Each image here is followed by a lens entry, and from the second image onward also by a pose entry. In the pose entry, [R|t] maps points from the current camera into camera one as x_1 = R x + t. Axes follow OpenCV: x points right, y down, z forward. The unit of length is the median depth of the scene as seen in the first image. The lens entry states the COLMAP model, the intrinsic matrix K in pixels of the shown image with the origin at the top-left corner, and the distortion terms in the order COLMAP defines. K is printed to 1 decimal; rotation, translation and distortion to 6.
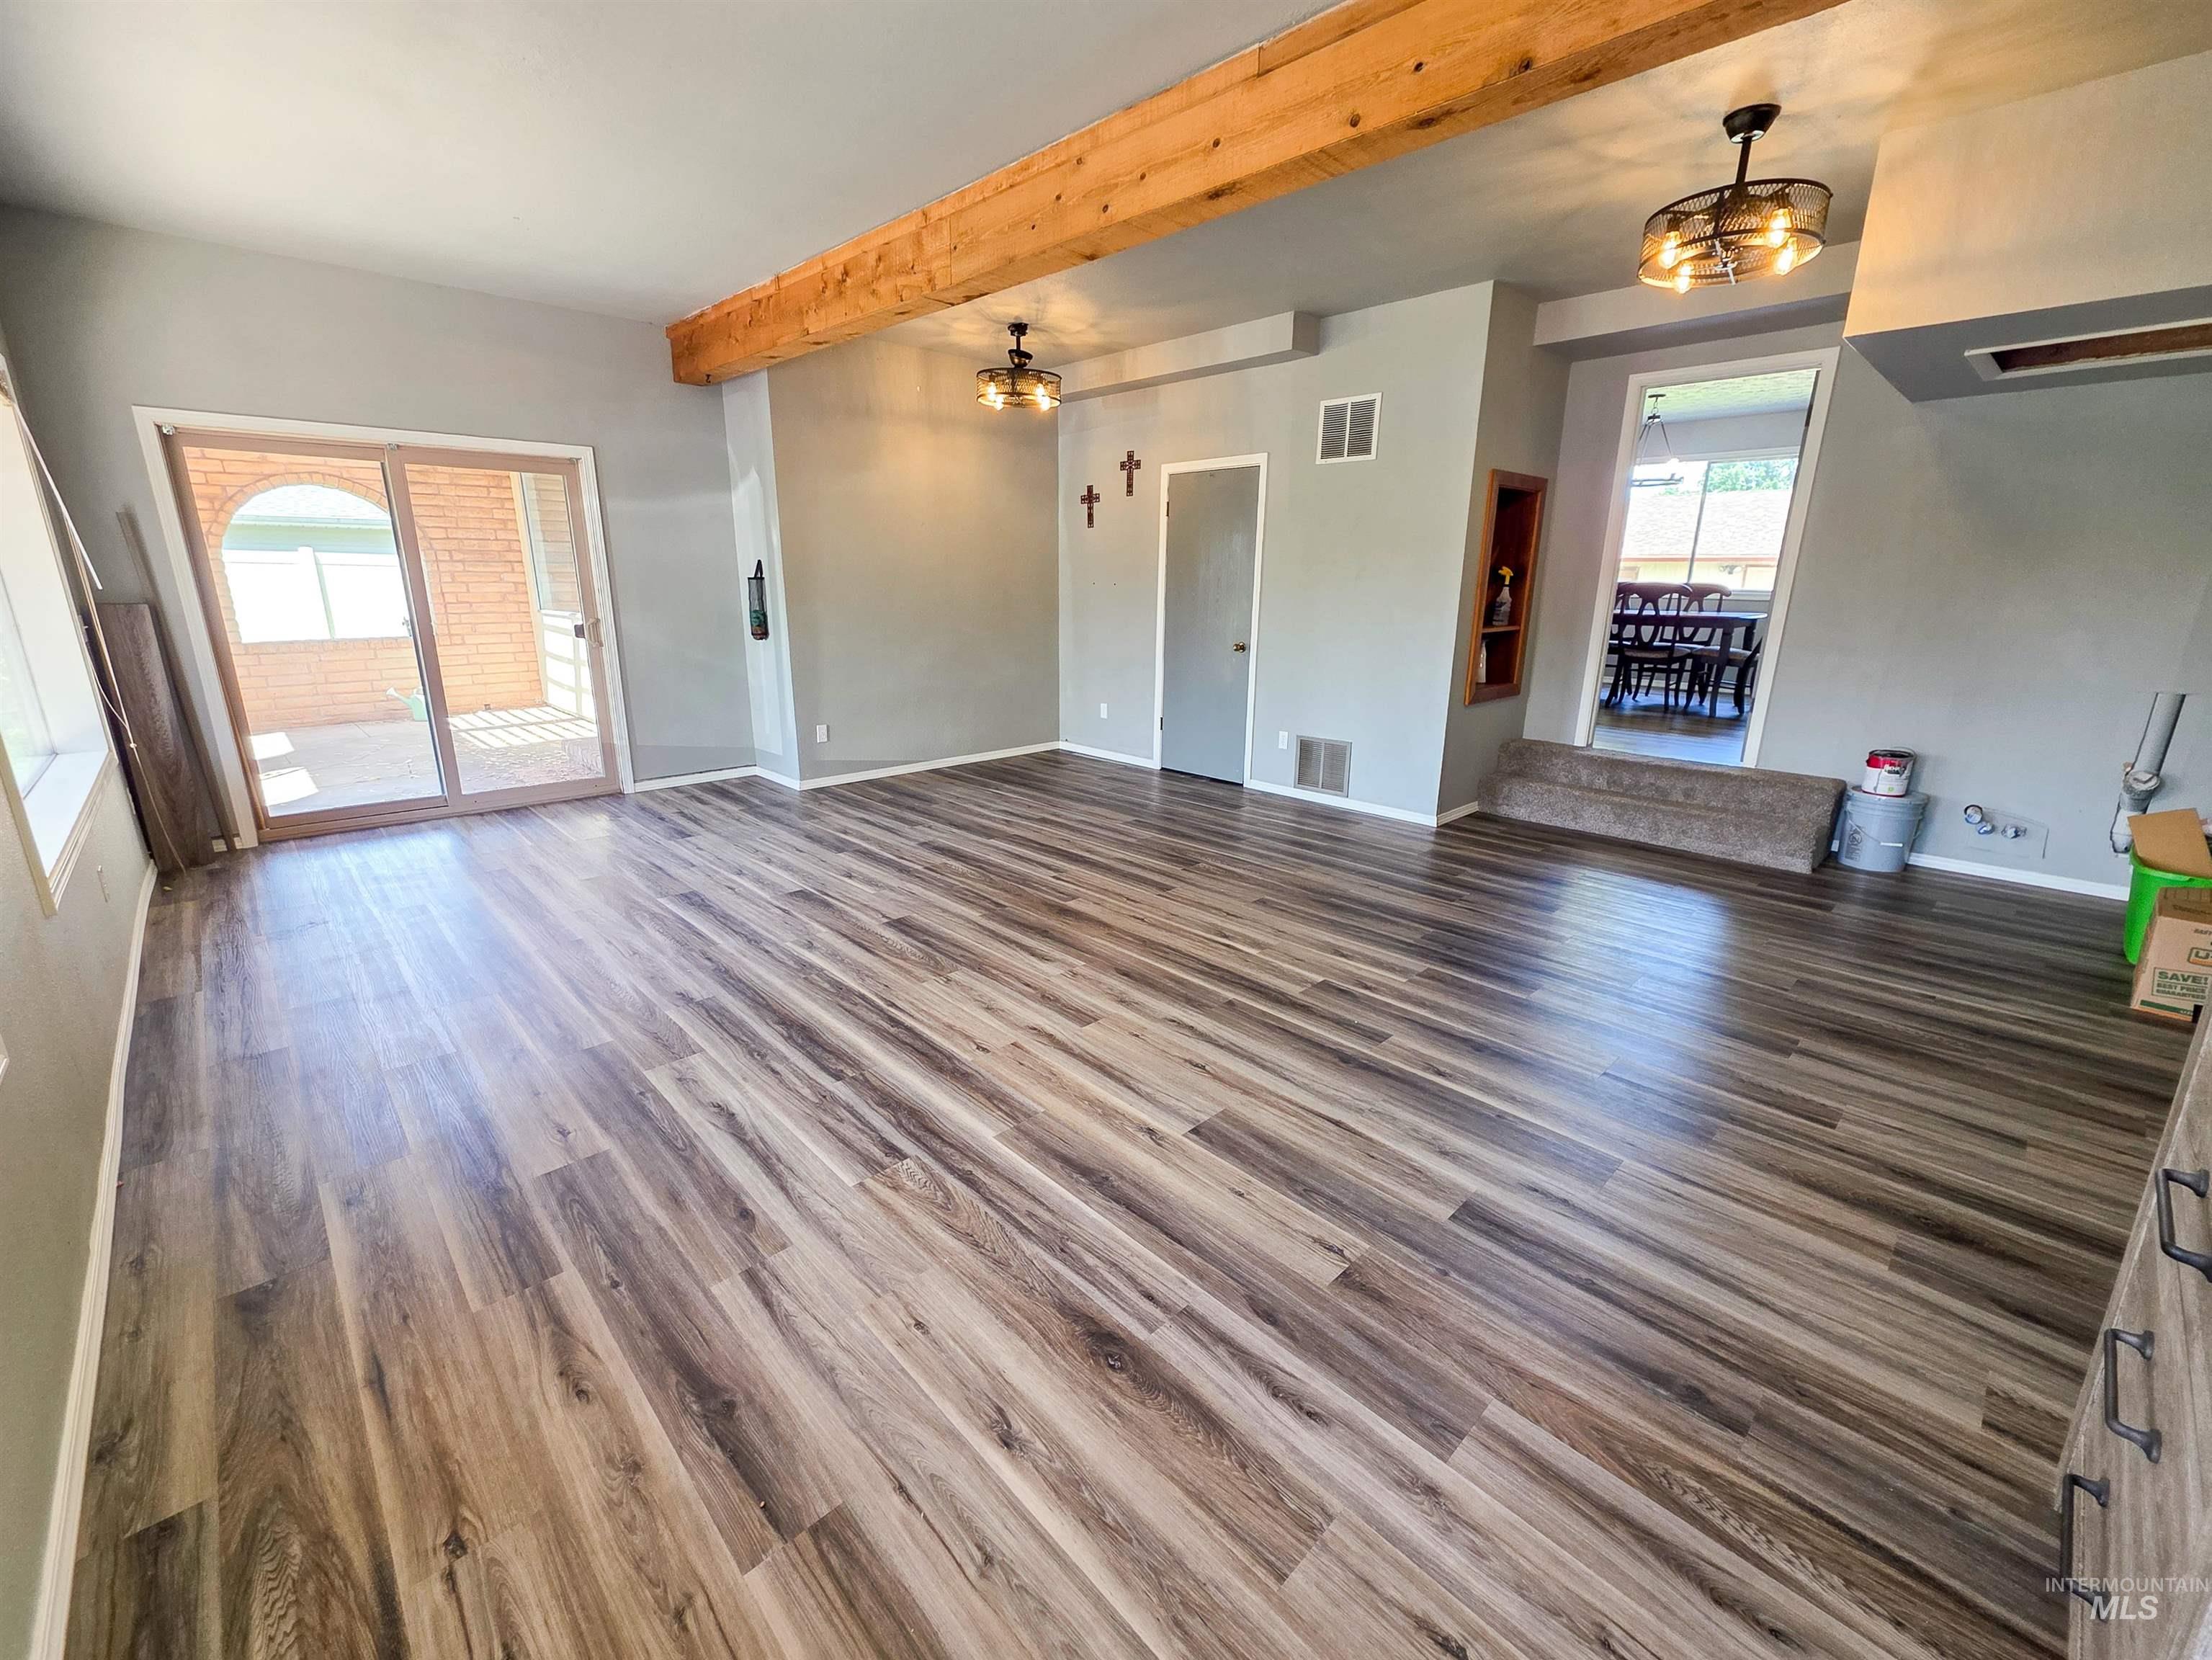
lens RADIAL K [[907.5, 0, 1089.8], [0, 907.5, 826.9], [0, 0, 1]] dist [0.005809, 0.000061]
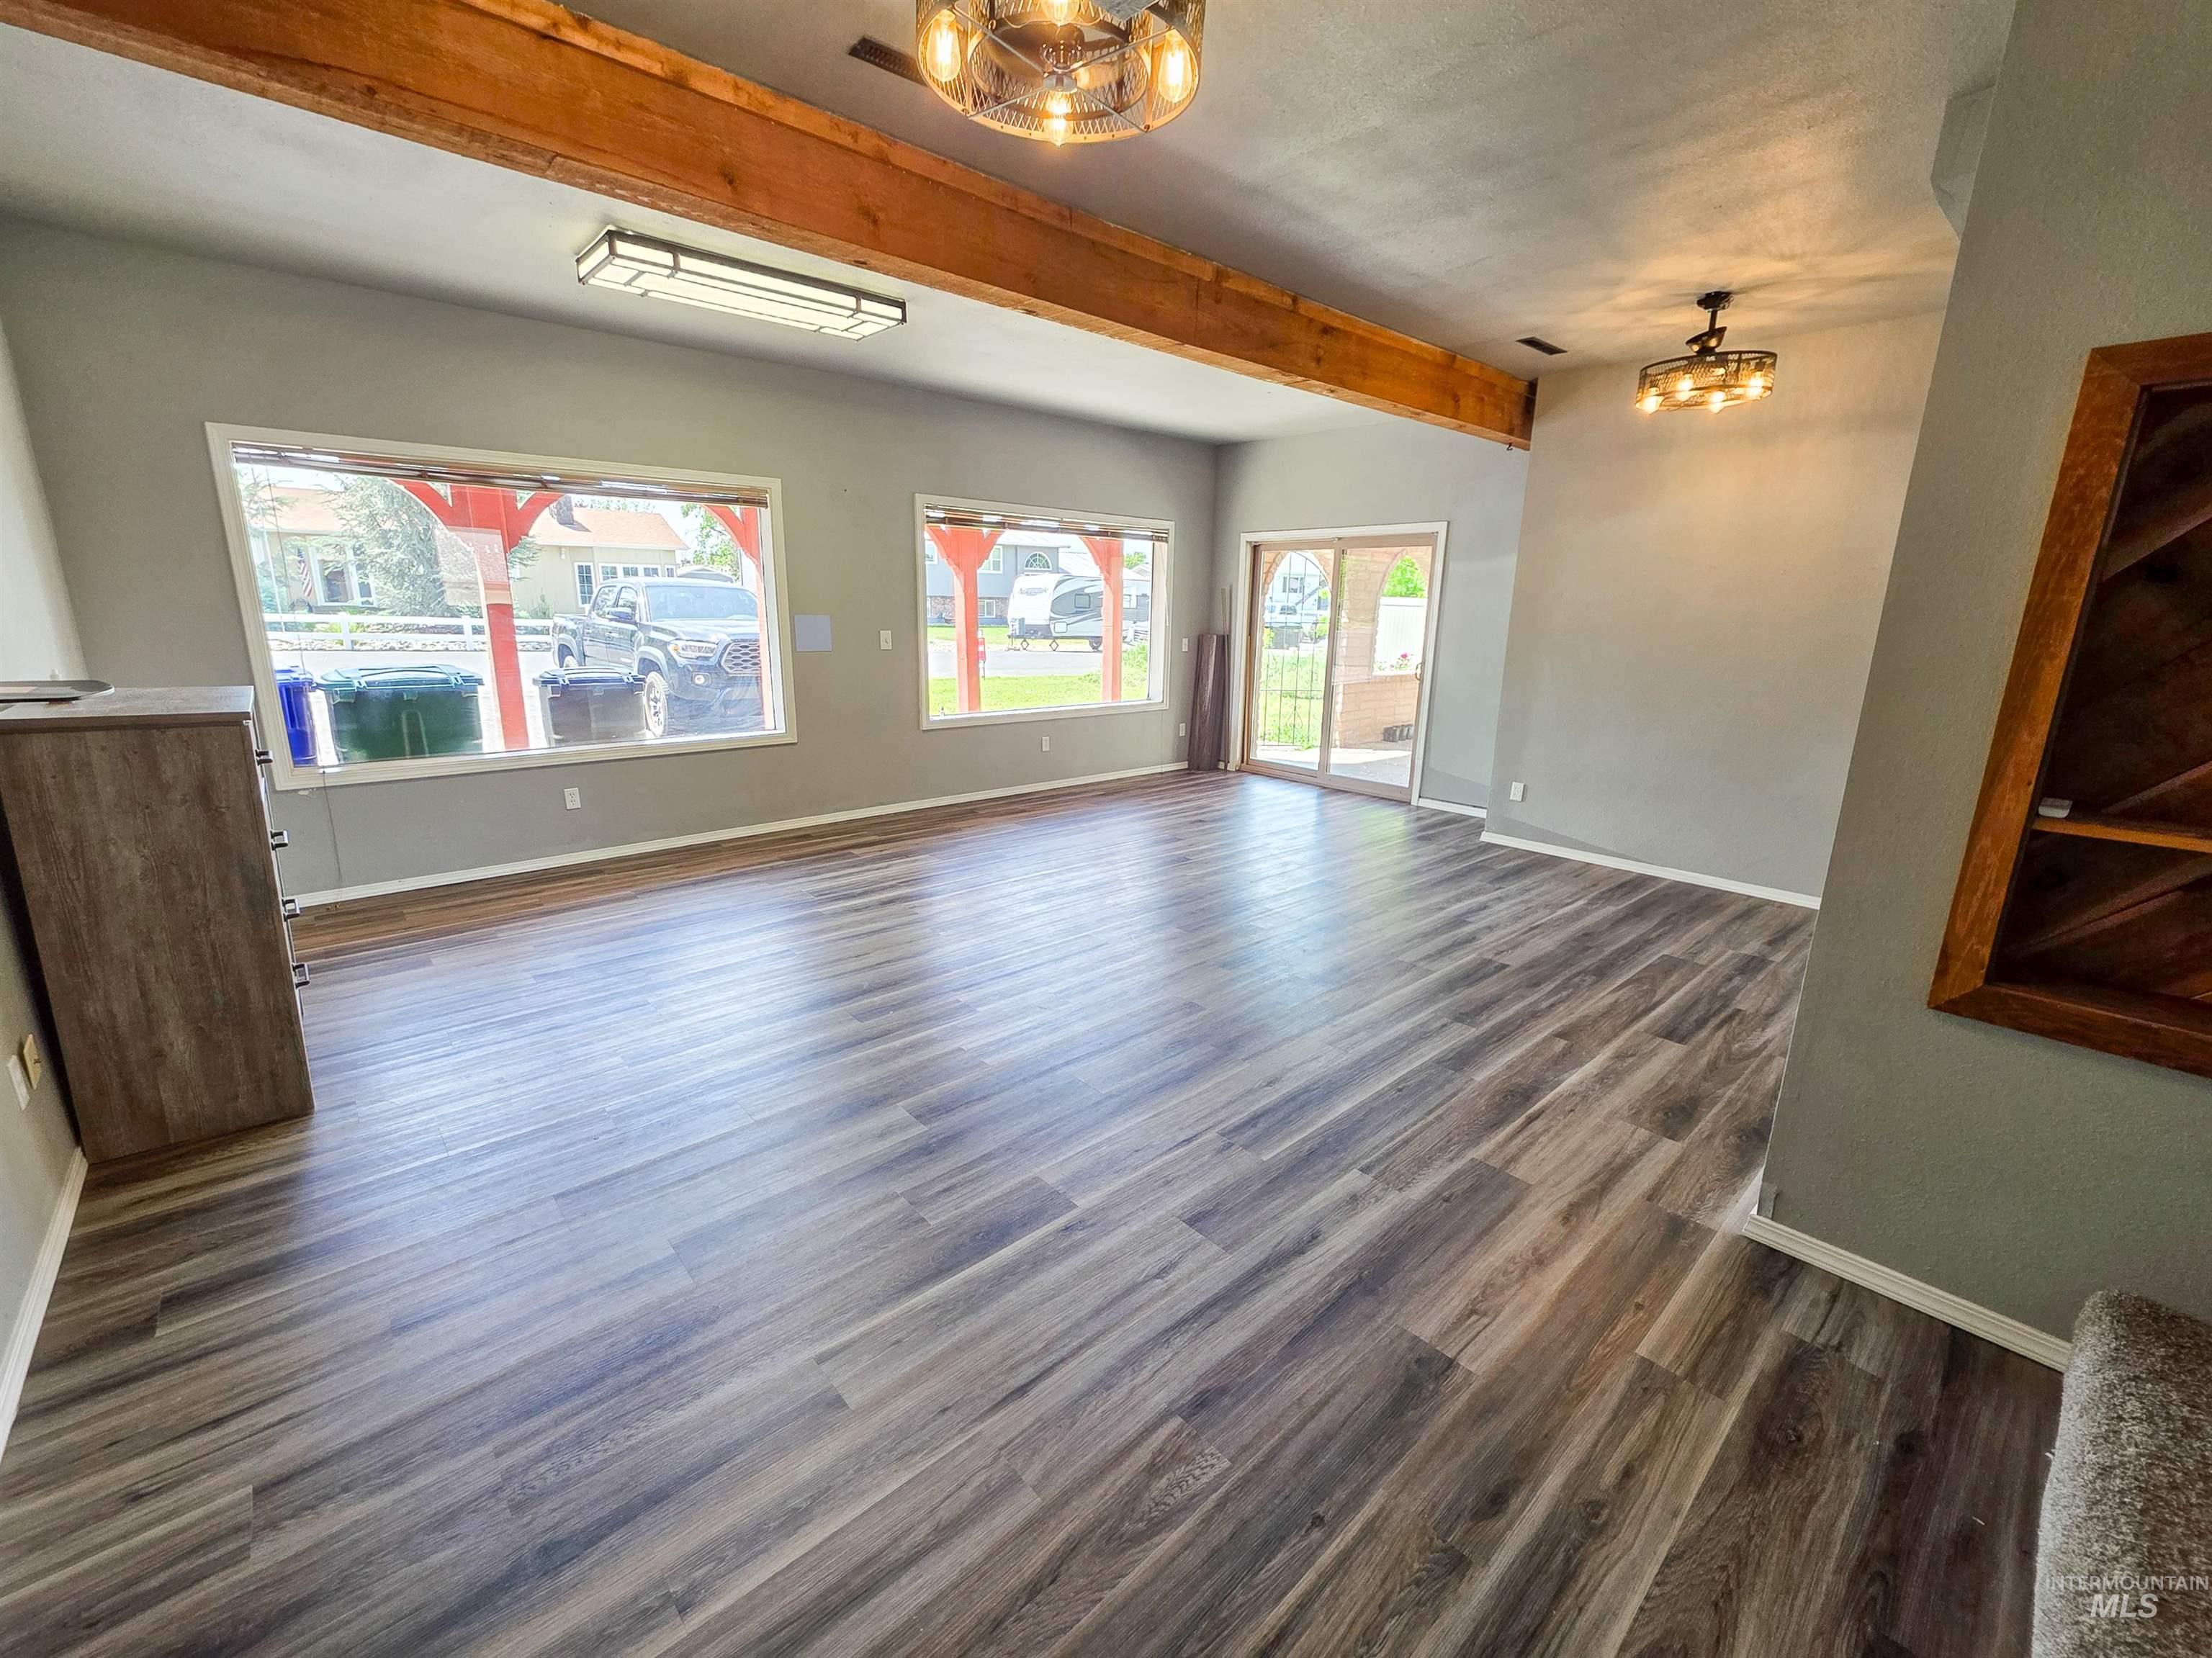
lens RADIAL K [[901.1, 0, 1106.0], [0, 901.1, 829.0], [0, 0, 1]] dist [0.000126, -0.000015]
pose [[-0.015461, 0.236075, -0.971612, 1.028994], [-0.286207, 0.930024, 0.230525, -0.258260], [0.958043, 0.281646, 0.053187, 0.875538]]
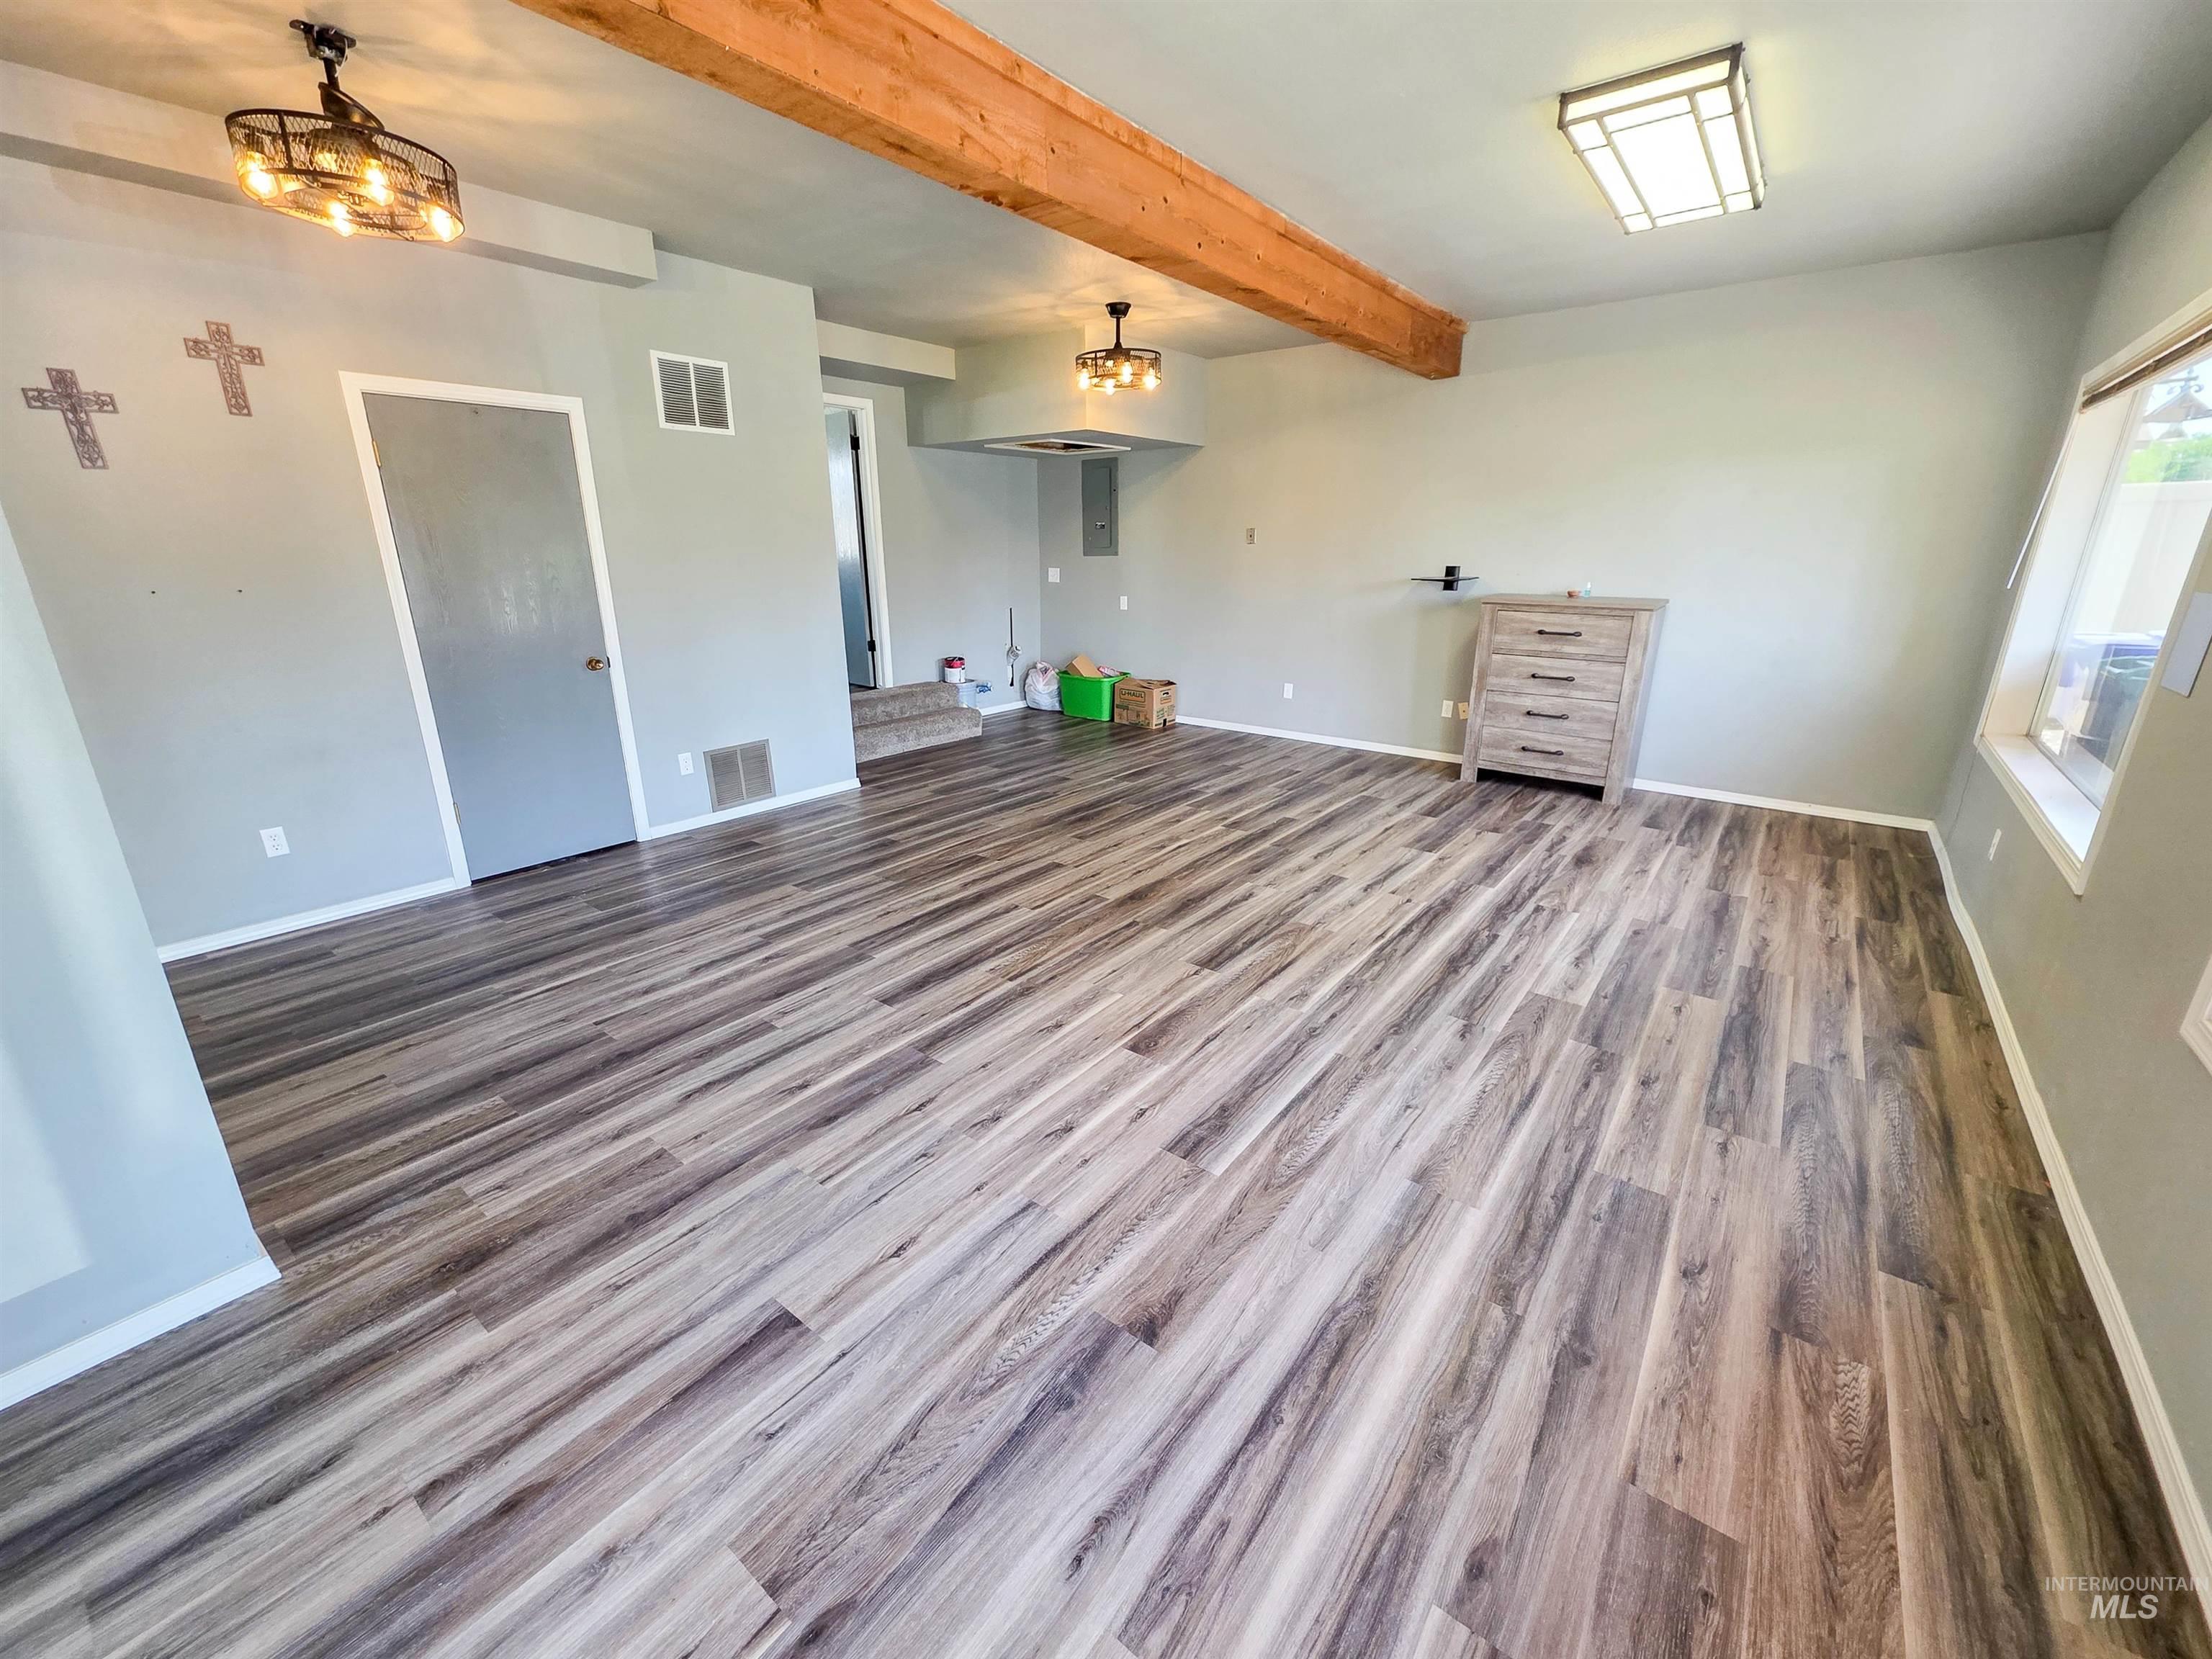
lens RADIAL K [[907.4, 0, 1089.8], [0, 907.4, 826.4], [0, 0, 1]] dist [0.005809, 0.000061]
pose [[-0.149934, -0.302884, 0.941160, -0.986295], [0.266392, 0.904340, 0.333473, -0.344007], [-0.952132, 0.300716, -0.054906, 1.108081]]
